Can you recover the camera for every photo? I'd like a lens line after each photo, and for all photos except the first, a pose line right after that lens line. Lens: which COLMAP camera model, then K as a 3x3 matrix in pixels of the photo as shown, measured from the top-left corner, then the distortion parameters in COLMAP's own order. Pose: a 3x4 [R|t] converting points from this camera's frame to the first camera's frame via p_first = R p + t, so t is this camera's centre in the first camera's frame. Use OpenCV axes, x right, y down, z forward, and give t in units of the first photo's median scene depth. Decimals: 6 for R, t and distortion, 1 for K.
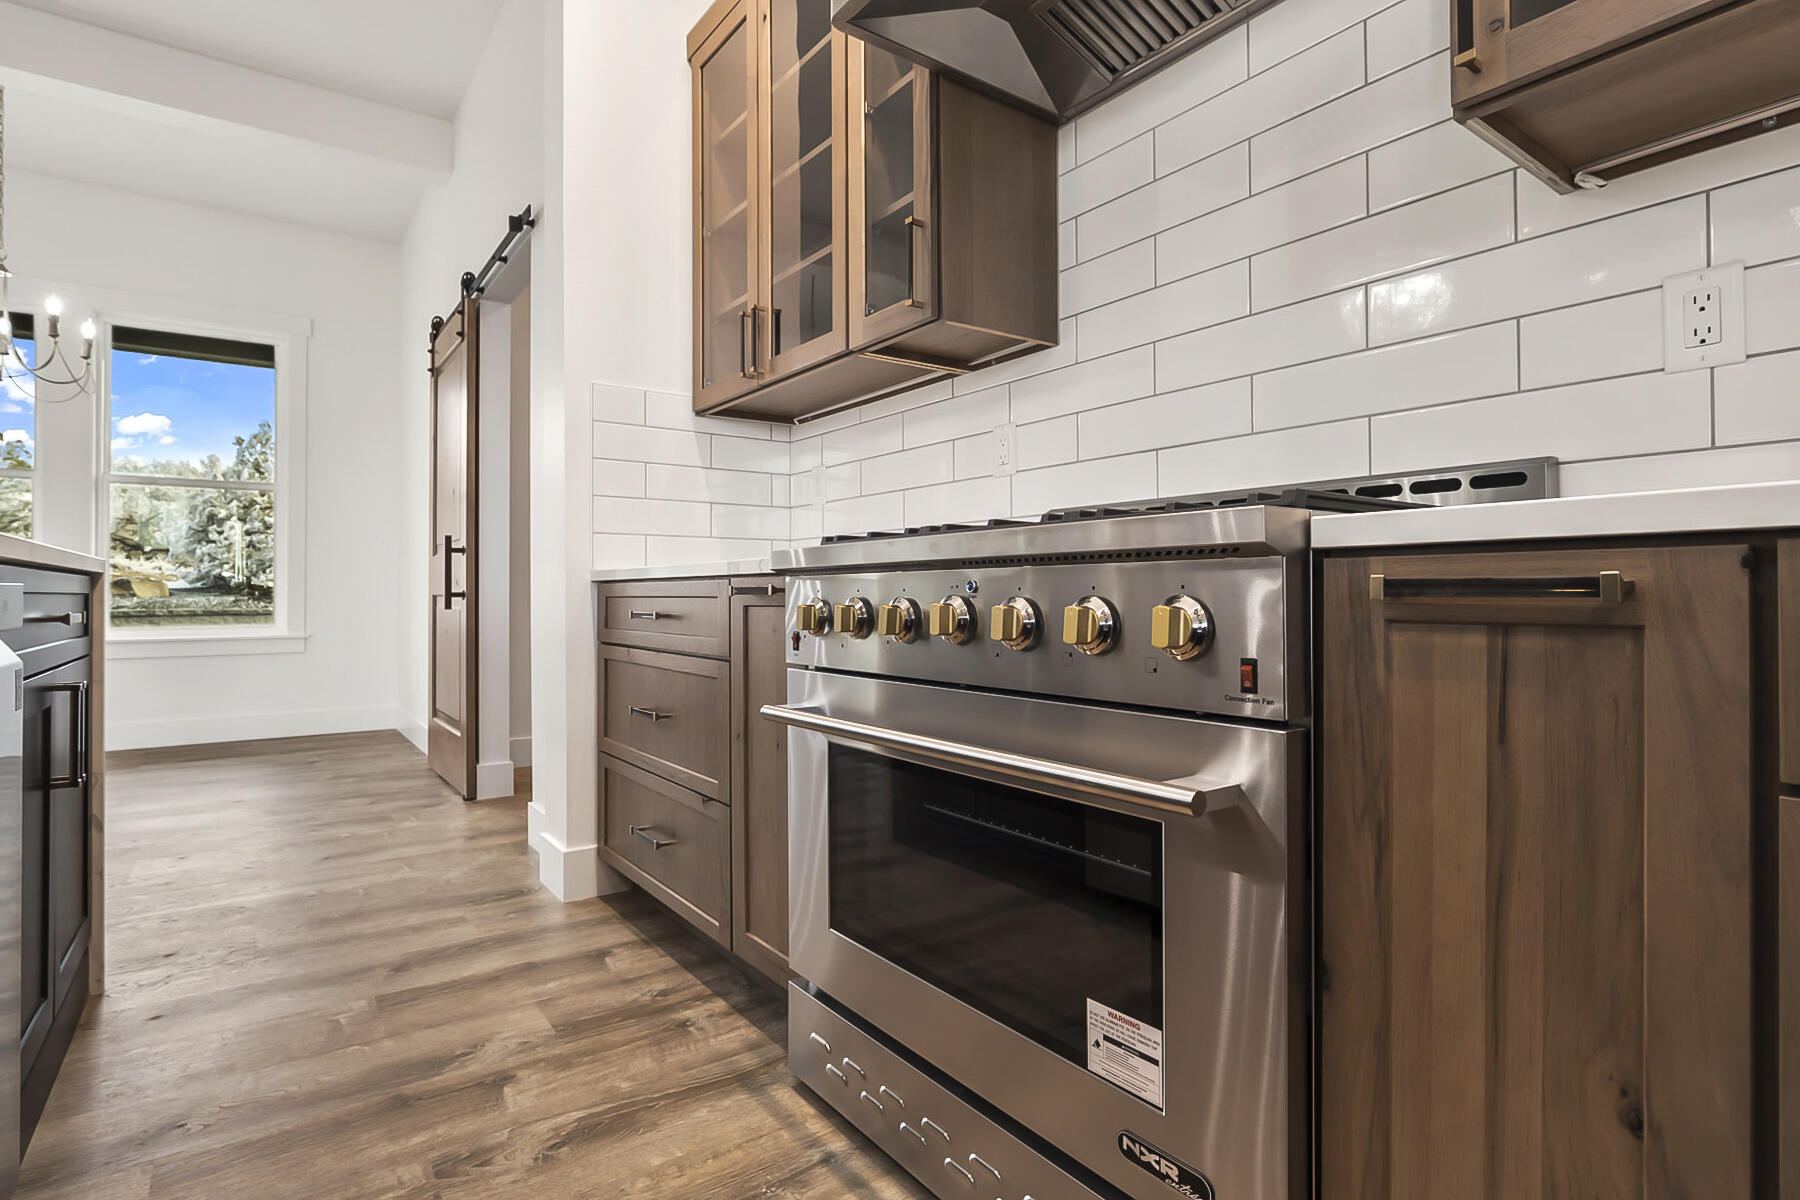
lens RADIAL K [[911.5, 0, 905.6], [0, 911.5, 594.3], [0, 0, 1]] dist [-0.024263, 0.010921]
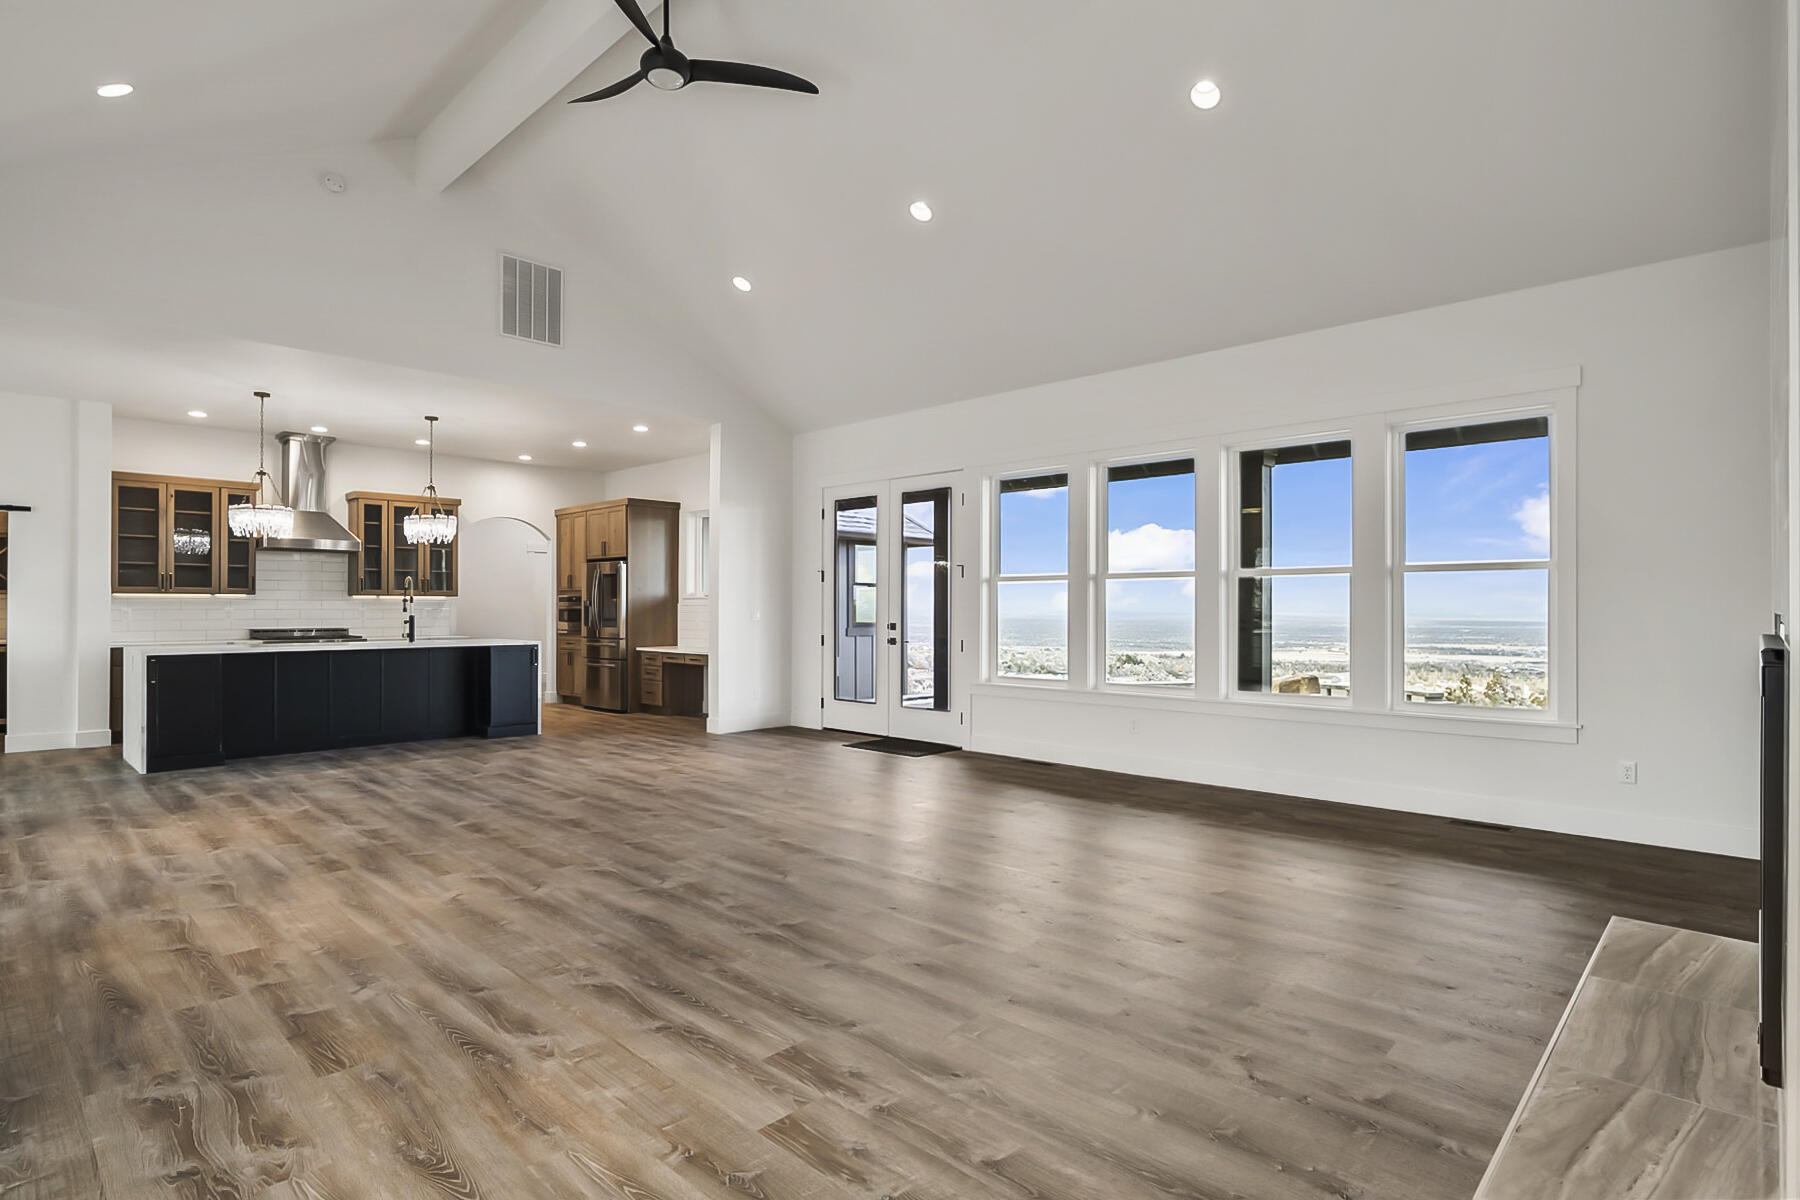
lens RADIAL K [[909.4, 0, 900.6], [0, 909.4, 601.2], [0, 0, 1]] dist [-0.021397, 0.010274]
pose [[-0.177452, 0.007814, 0.984098, -5.245932], [-0.000854, 0.999967, -0.008094, -0.204453], [-0.984129, -0.002277, -0.177440, -1.586379]]
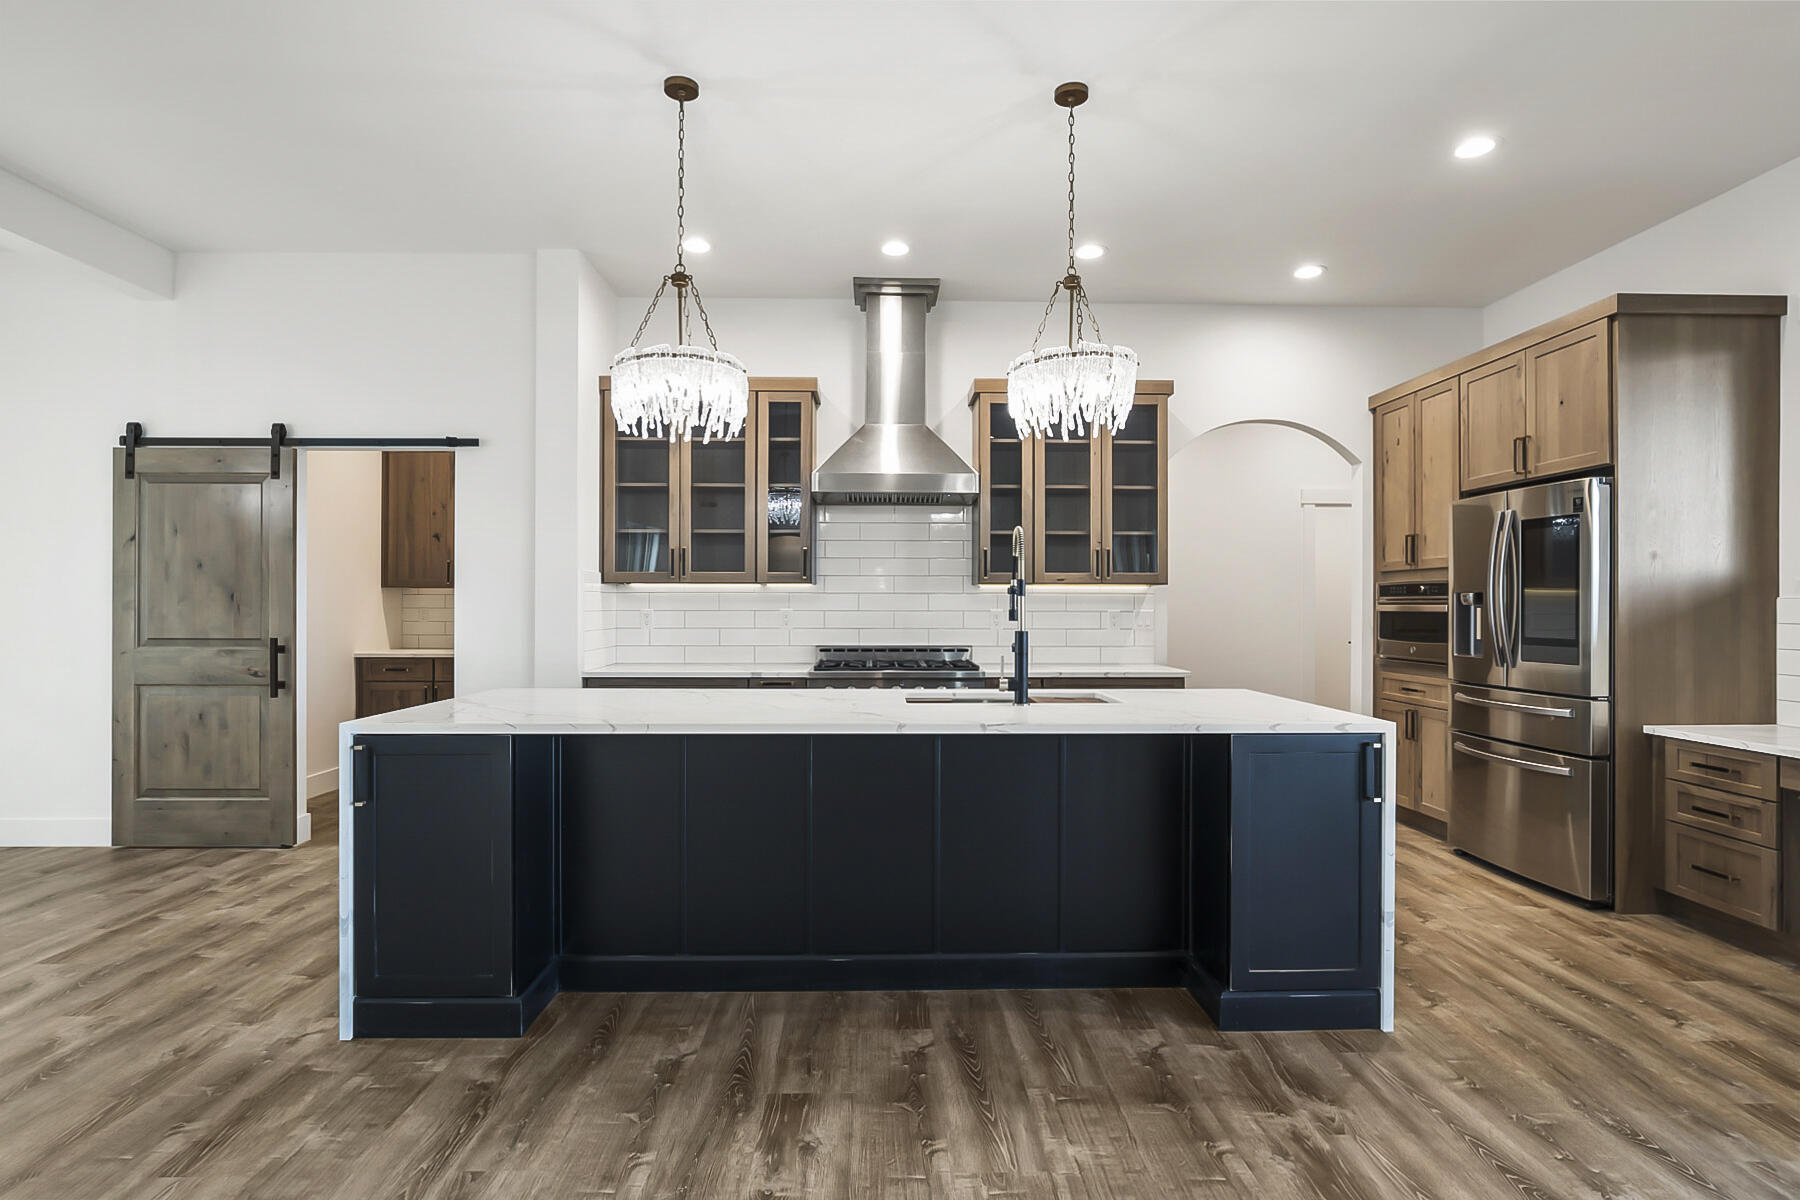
lens RADIAL K [[909.4, 0, 900.6], [0, 909.4, 601.2], [0, 0, 1]] dist [-0.021397, 0.010274]
pose [[0.567907, 0.005237, 0.823076, -1.965506], [-0.003029, 0.999986, -0.004272, -0.214093], [-0.823087, -0.000067, 0.567915, -0.773200]]
